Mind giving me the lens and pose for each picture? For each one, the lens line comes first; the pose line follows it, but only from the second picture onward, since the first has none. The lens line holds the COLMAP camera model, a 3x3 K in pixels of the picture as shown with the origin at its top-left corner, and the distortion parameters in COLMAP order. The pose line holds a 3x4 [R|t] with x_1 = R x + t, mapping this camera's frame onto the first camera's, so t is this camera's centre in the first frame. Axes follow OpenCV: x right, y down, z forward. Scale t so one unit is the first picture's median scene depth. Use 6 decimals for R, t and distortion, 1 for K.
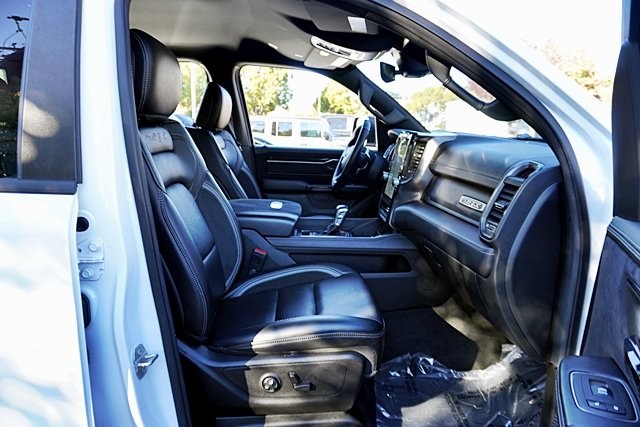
lens RADIAL K [[430.9, 0, 321.3], [0, 430.9, 213.6], [0, 0, 1]] dist [-0.026782, 0.009060]
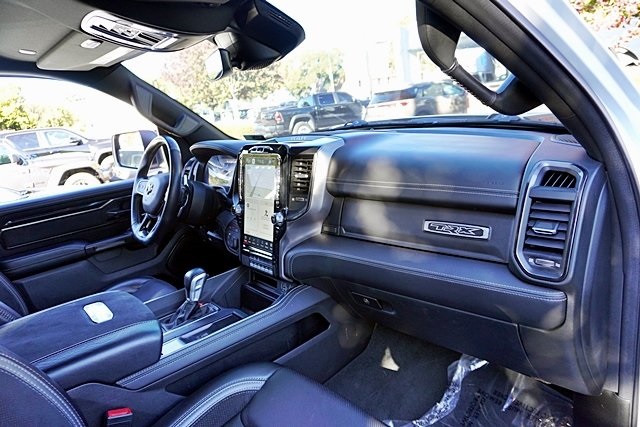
lens RADIAL K [[430.9, 0, 319.9], [0, 430.9, 216.0], [0, 0, 1]] dist [-0.026782, 0.009060]
pose [[0.779749, -0.280253, 0.559865, -0.171797], [0.266674, 0.957717, 0.107998, -0.137875], [-0.566459, 0.065090, 0.821515, 0.390341]]
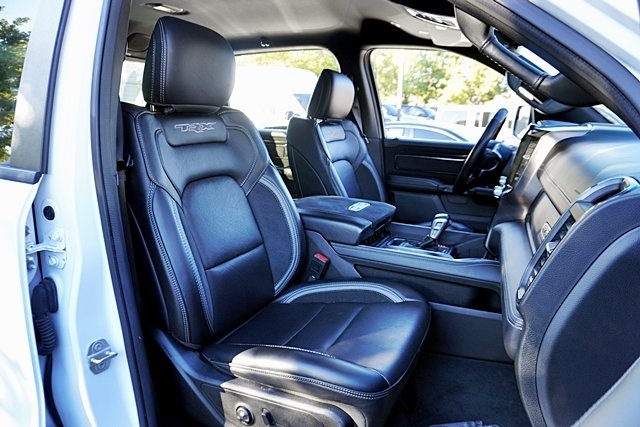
lens RADIAL K [[430.9, 0, 317.8], [0, 430.9, 215.0], [0, 0, 1]] dist [-0.026782, 0.009060]
pose [[0.882126, 0.102201, -0.459792, 0.247998], [-0.090753, 0.994764, 0.047000, -0.039855], [0.462188, 0.000268, 0.886782, 0.202038]]
